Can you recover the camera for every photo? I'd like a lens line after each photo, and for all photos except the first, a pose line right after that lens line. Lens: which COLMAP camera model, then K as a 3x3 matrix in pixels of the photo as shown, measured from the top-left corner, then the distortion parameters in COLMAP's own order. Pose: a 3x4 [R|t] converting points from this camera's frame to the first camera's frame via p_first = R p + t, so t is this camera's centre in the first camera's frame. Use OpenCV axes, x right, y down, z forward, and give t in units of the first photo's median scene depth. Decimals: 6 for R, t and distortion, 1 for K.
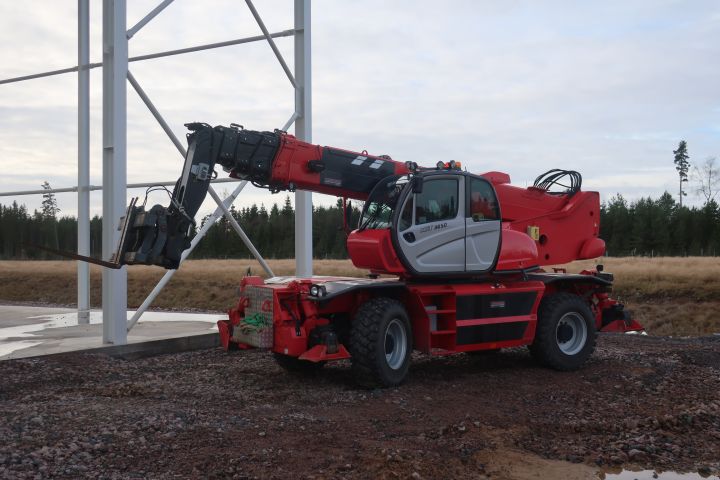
lens RADIAL K [[830.3, 0, 360.0], [0, 830.3, 240.0], [0, 0, 1]] dist [-0.003613, -0.000558]
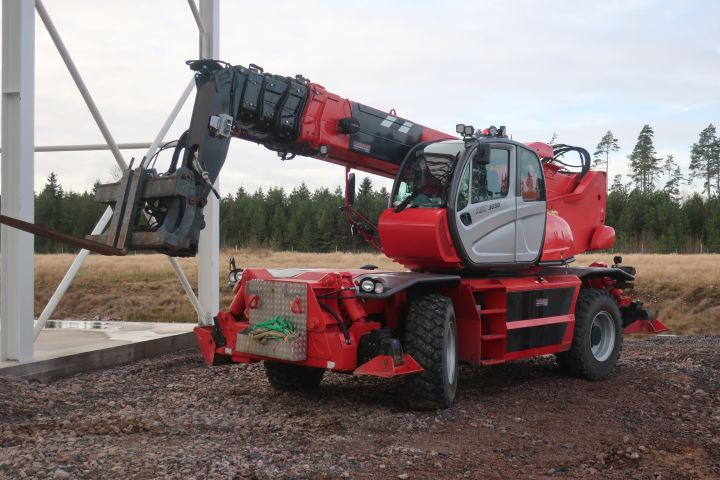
lens RADIAL K [[952.1, 0, 360.0], [0, 952.1, 240.0], [0, 0, 1]] dist [0.010413, -0.006740]
pose [[0.965187, 0.009409, 0.261392, -0.266197], [-0.010874, 0.999932, 0.004160, 0.013620], [-0.261335, -0.006857, 0.965224, 0.132853]]
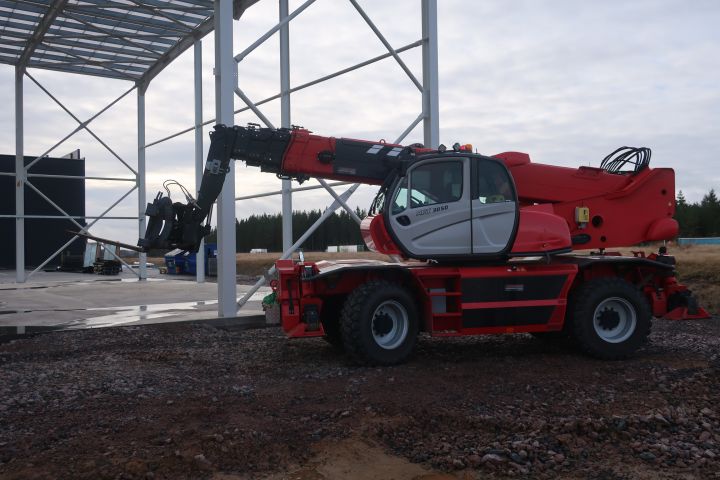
lens RADIAL K [[685.0, 0, 360.0], [0, 685.0, 240.0], [0, 0, 1]] dist [-0.002898, -0.001572]
pose [[0.917904, -0.014026, -0.396554, 0.328077], [0.017240, 0.999841, 0.004542, 0.015163], [0.396427, -0.011006, 0.918000, 0.195739]]
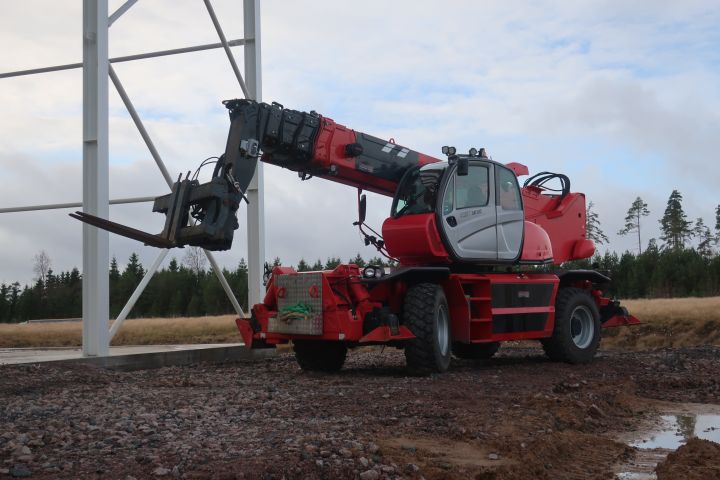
lens RADIAL K [[880.0, 0, 360.0], [0, 880.0, 240.0], [0, 0, 1]] dist [0.003863, -0.021994]
pose [[0.979576, -0.003431, 0.201045, -0.245357], [0.019248, 0.996863, -0.076772, 0.092337], [-0.200151, 0.079073, 0.976569, 0.002599]]
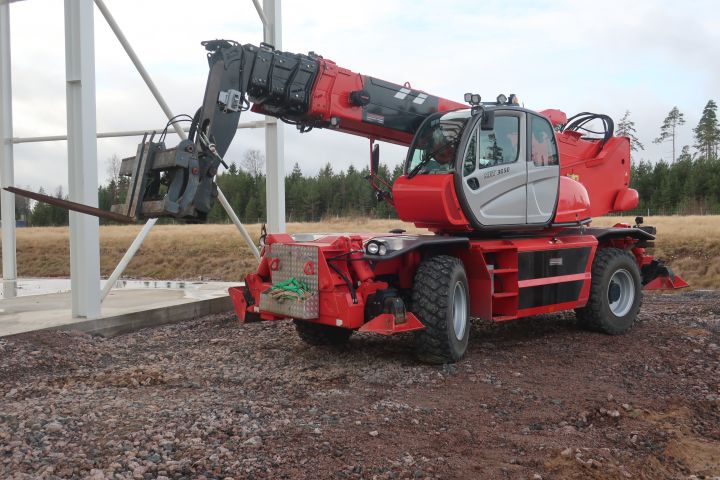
lens RADIAL K [[807.3, 0, 360.0], [0, 807.3, 240.0], [0, 0, 1]] dist [-0.000569, -0.012726]
pose [[0.989776, -0.014217, 0.141919, -0.163580], [0.008294, 0.999073, 0.042238, 0.017561], [-0.142388, -0.040629, 0.988977, 0.193656]]
